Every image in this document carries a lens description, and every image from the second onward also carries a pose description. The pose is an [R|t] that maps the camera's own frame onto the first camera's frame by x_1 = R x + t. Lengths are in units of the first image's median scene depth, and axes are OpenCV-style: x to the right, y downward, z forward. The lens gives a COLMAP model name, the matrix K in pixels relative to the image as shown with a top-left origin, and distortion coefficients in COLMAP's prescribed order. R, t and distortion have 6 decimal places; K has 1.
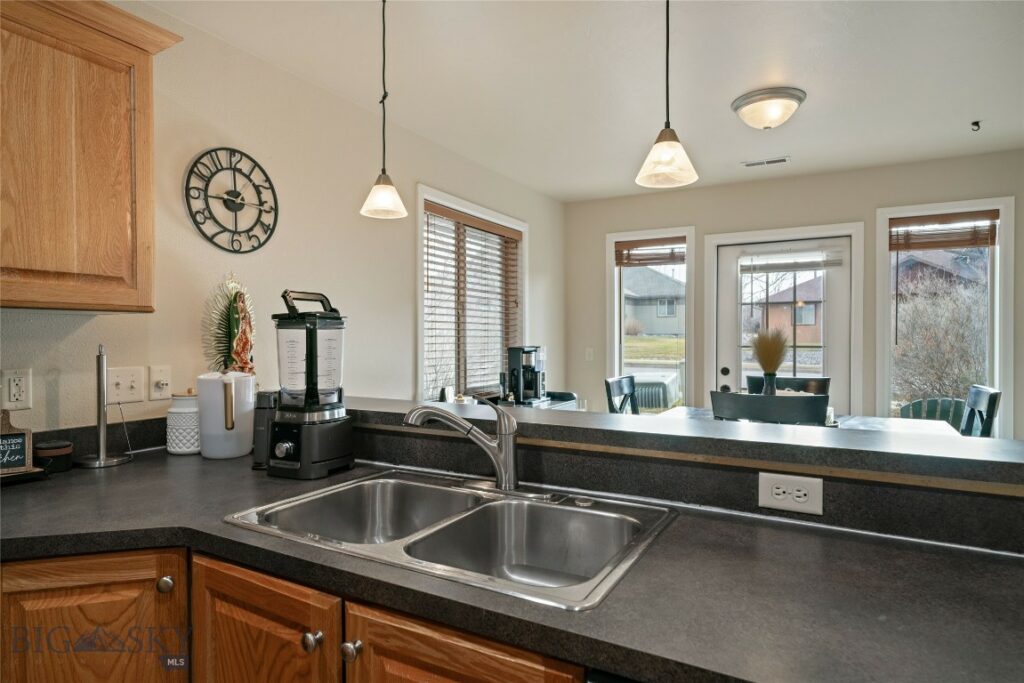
lens RADIAL K [[603.5, 0, 508.2], [0, 603.5, 342.9], [0, 0, 1]] dist [-0.000072, -0.000952]
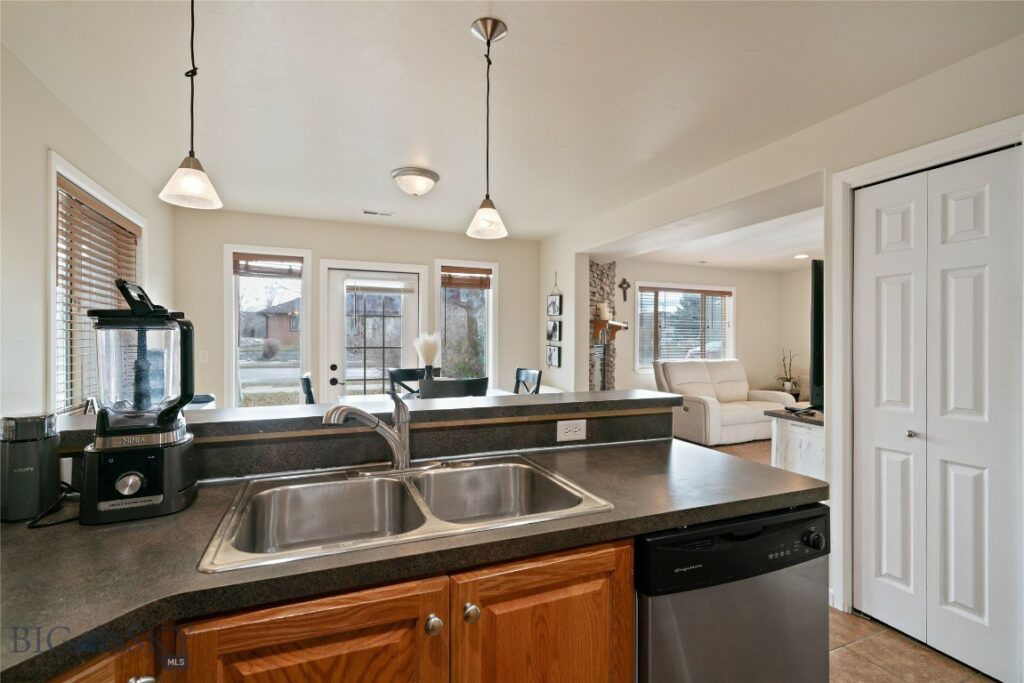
lens RADIAL K [[479.5, 0, 511.2], [0, 479.5, 341.8], [0, 0, 1]] dist [-0.004140, 0.001377]
pose [[0.597298, 0.000966, 0.802019, -0.635840], [0.003800, 0.999985, -0.004035, -0.003766], [-0.802010, 0.005457, 0.597285, 0.258350]]
